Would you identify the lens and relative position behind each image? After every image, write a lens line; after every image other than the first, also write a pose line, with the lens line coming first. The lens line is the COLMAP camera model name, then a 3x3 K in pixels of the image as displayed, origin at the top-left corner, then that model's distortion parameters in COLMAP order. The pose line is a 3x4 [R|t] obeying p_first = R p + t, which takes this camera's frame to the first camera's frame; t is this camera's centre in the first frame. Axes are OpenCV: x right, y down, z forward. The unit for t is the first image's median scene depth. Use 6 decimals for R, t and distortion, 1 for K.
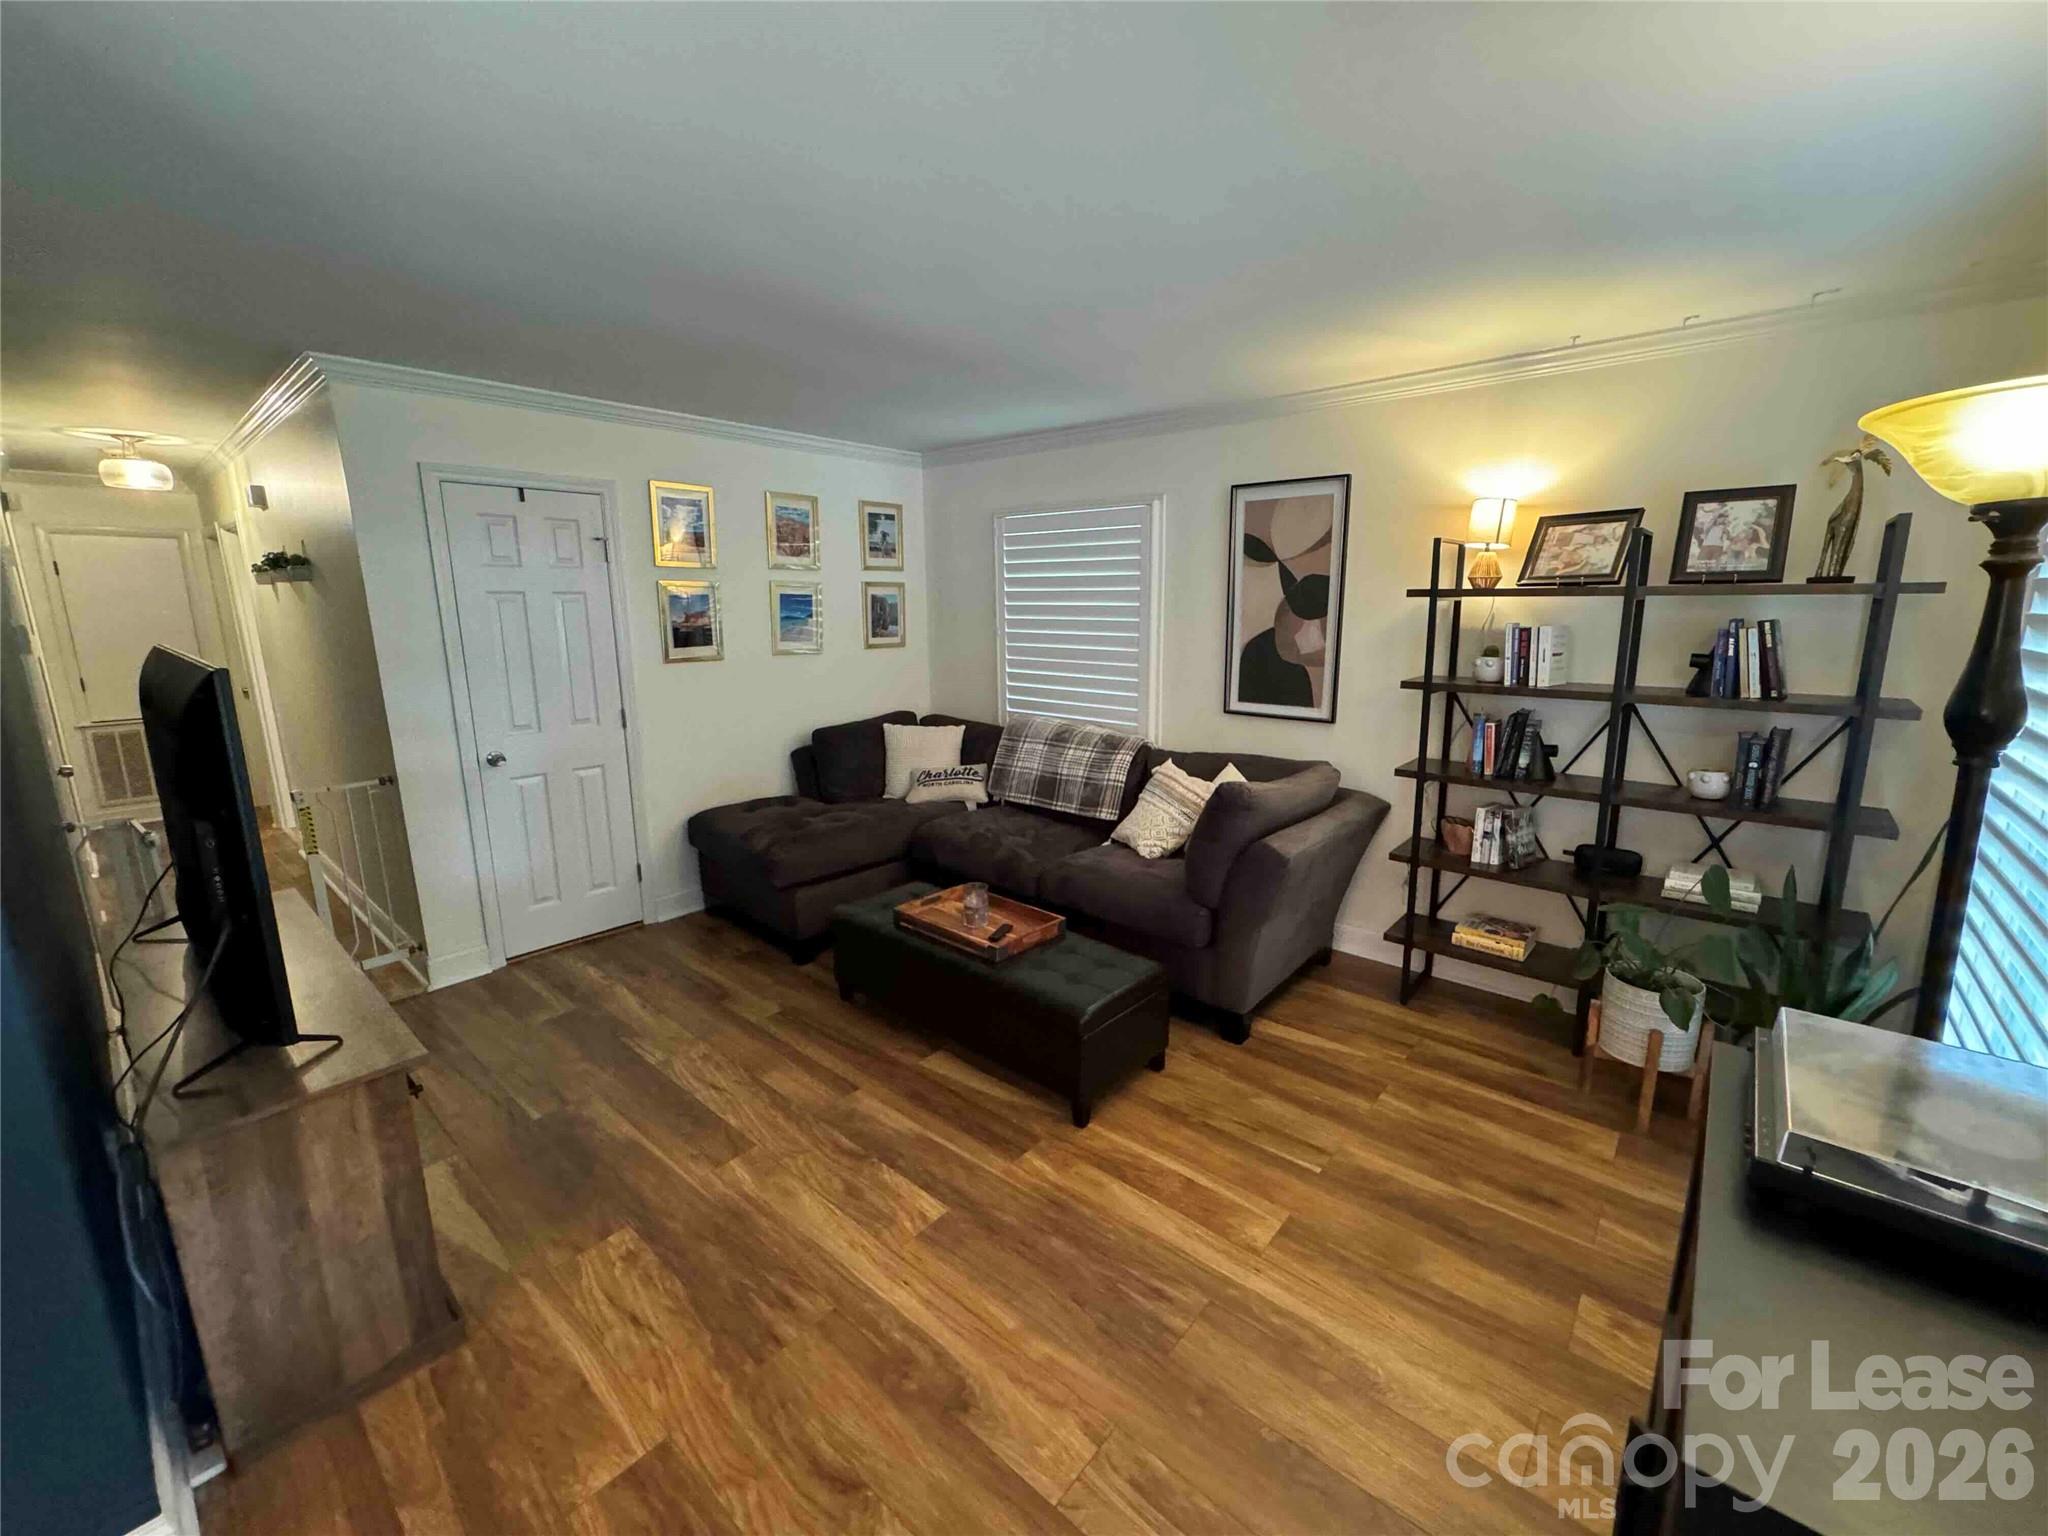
lens RADIAL K [[818.9, 0, 1028.0], [0, 818.9, 756.4], [0, 0, 1]] dist [-0.003198, 0.000074]
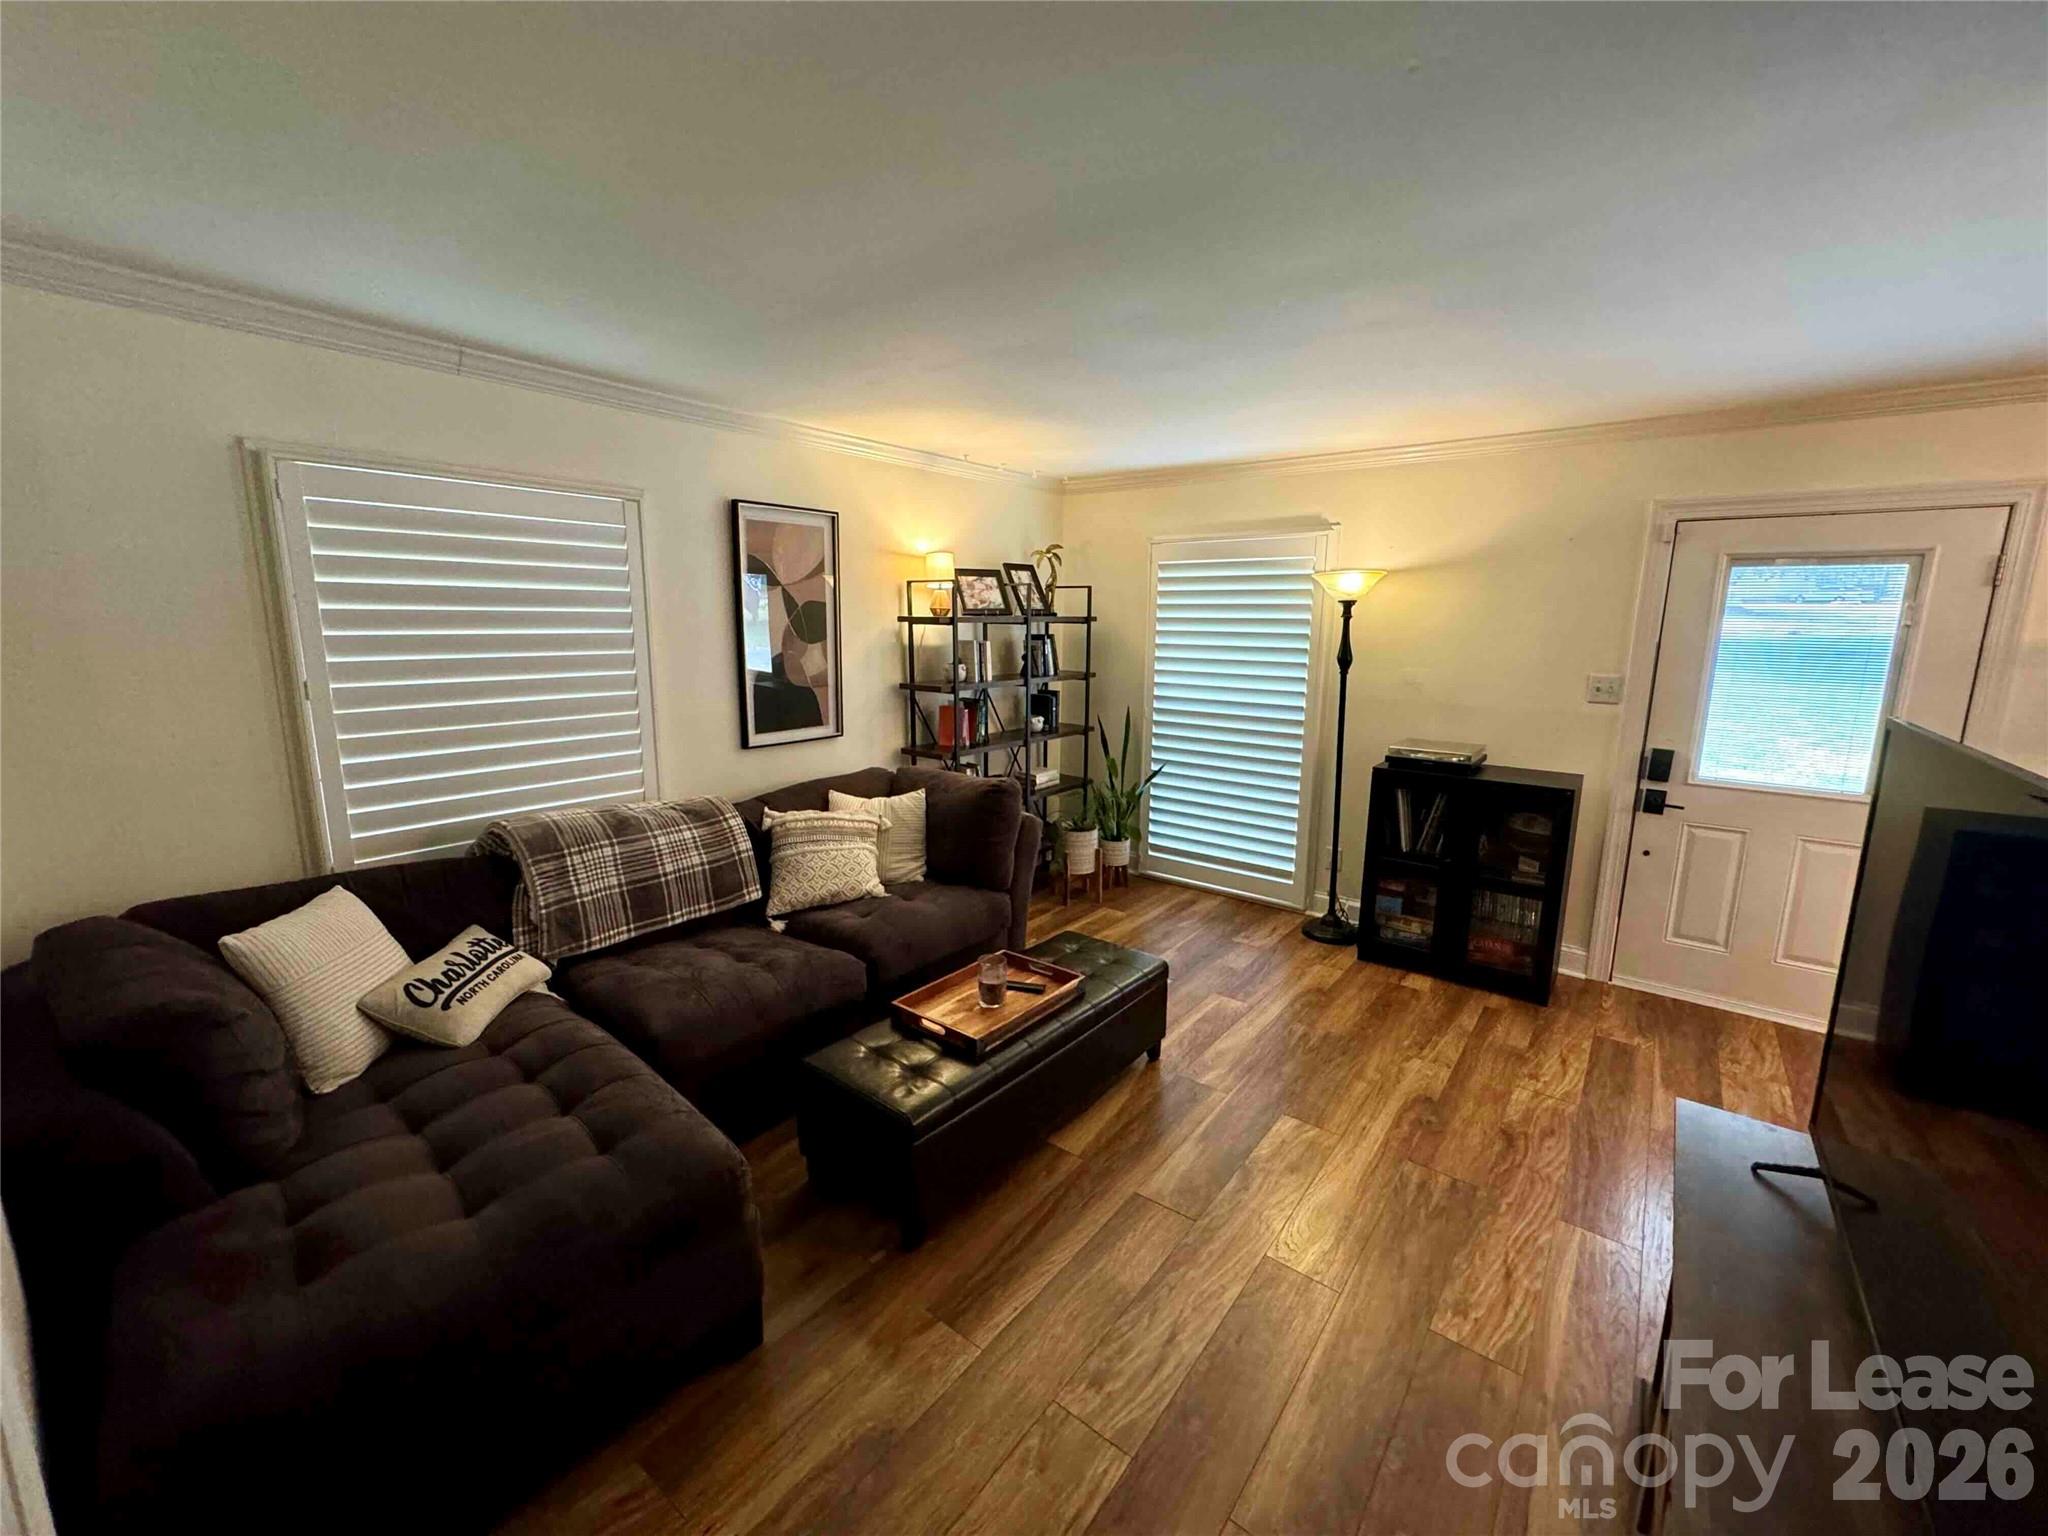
lens RADIAL K [[818.9, 0, 1021.4], [0, 818.9, 763.7], [0, 0, 1]] dist [-0.003198, 0.000074]
pose [[-0.041708, -0.173231, 0.983998, -0.883370], [0.183814, 0.966714, 0.177979, -0.189777], [-0.982076, 0.188296, -0.008477, 0.945364]]
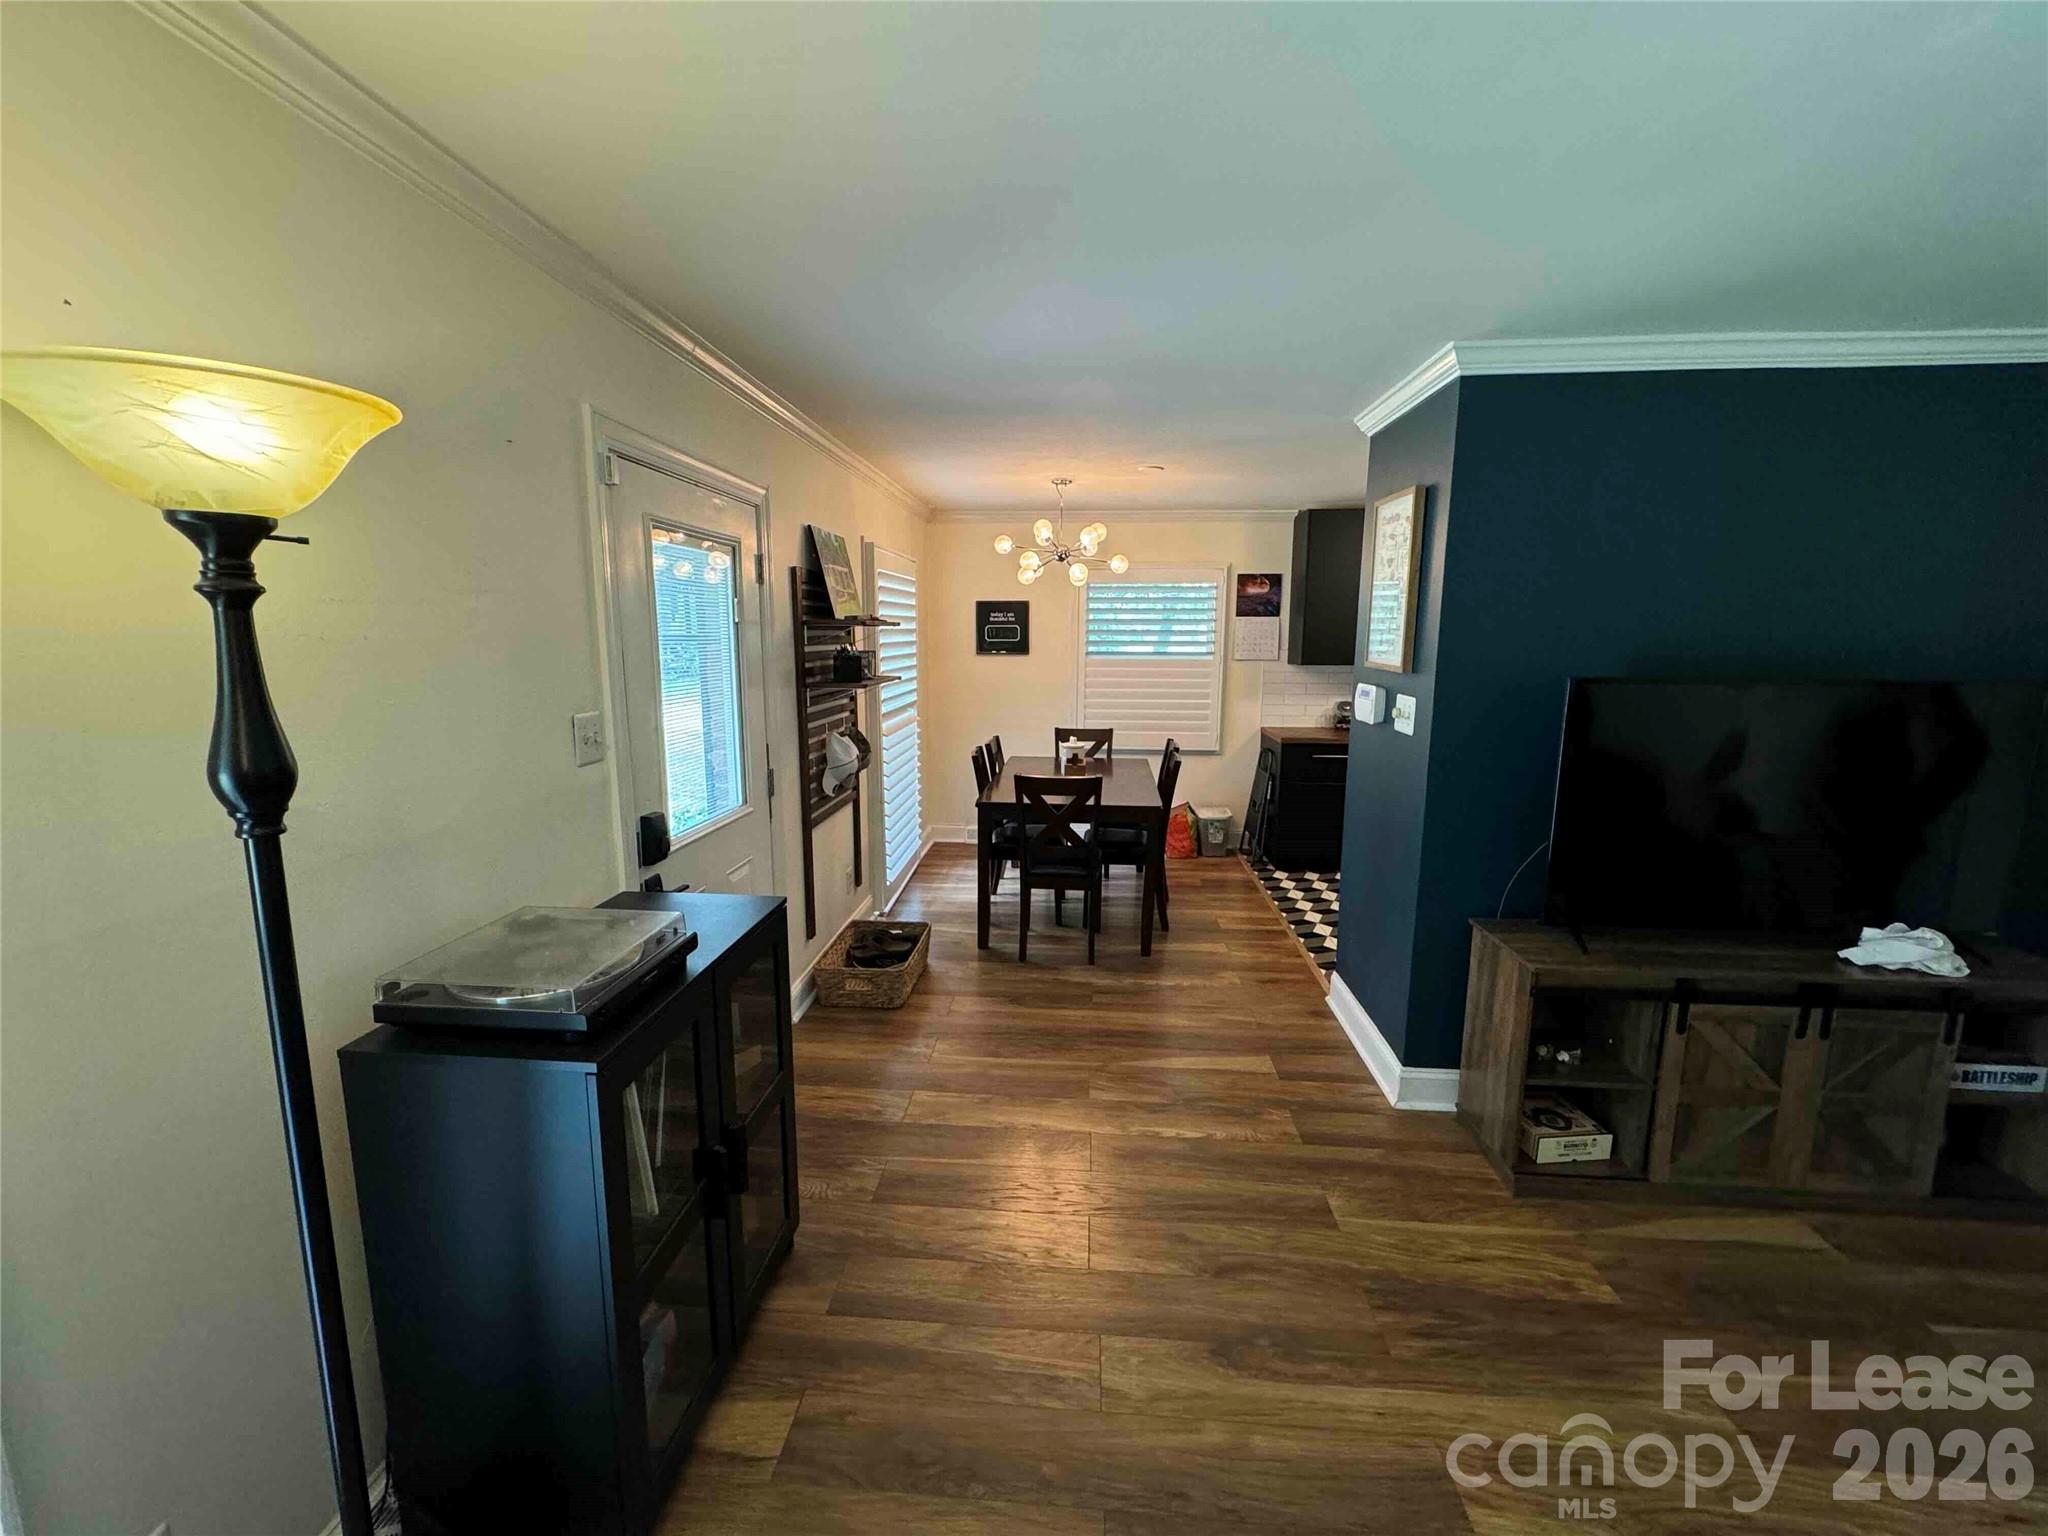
lens RADIAL K [[818.9, 0, 1026.7], [0, 818.9, 767.4], [0, 0, 1]] dist [-0.003198, 0.000074]
pose [[-0.805334, 0.098098, -0.584649, 0.386649], [-0.115326, 0.941448, 0.316823, -0.154865], [0.581496, 0.322573, -0.746866, 0.784067]]
